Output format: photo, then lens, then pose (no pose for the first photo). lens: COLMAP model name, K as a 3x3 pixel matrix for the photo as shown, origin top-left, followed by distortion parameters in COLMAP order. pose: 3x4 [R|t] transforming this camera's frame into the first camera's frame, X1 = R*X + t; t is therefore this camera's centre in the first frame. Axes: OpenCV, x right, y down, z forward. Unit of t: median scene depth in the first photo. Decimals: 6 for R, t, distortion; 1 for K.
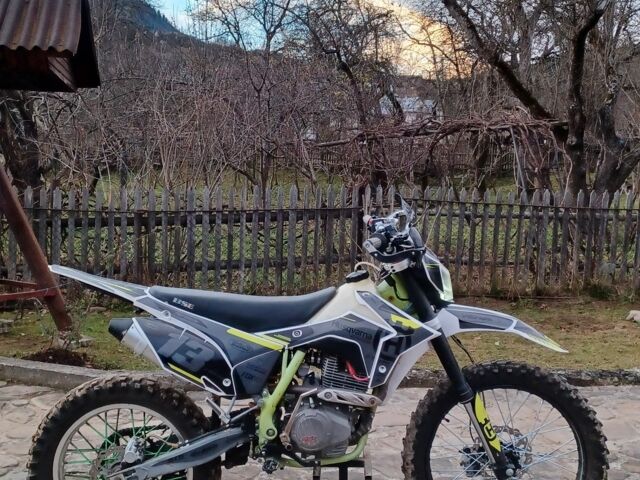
lens RADIAL K [[832.4, 0, 295.1], [0, 832.4, 240.3], [0, 0, 1]] dist [0.085248, -0.033639]
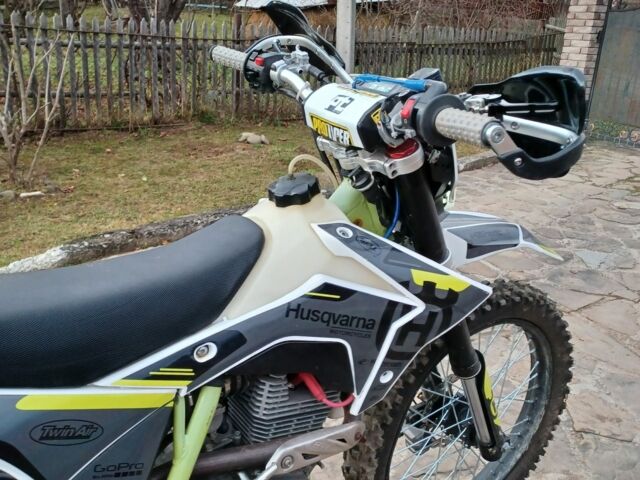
lens RADIAL K [[619.4, 0, 320.0], [0, 619.4, 240.0], [0, 0, 1]] dist [0.127219, -0.190430]
pose [[0.792044, -0.187549, 0.580940, -0.120034], [0.025539, 0.960984, 0.275421, -0.023648], [-0.609929, -0.203309, 0.765932, 0.739475]]
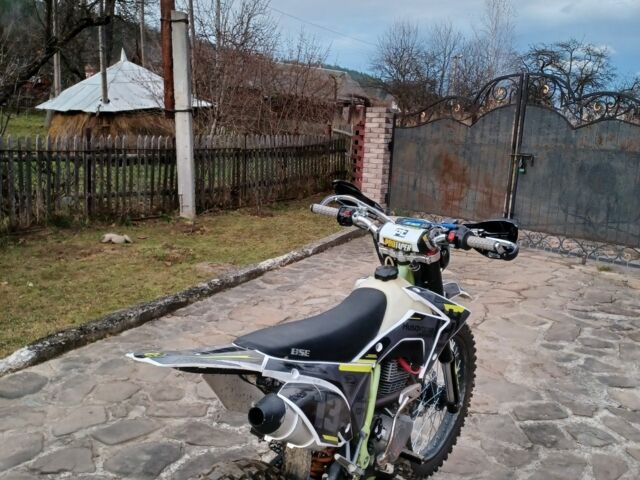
lens RADIAL K [[619.4, 0, 320.0], [0, 619.4, 240.0], [0, 0, 1]] dist [0.127219, -0.190430]
pose [[0.541698, -0.151259, 0.826852, -0.582667], [0.040687, 0.987241, 0.153945, -0.113472], [-0.839588, -0.049750, 0.540941, 0.684966]]
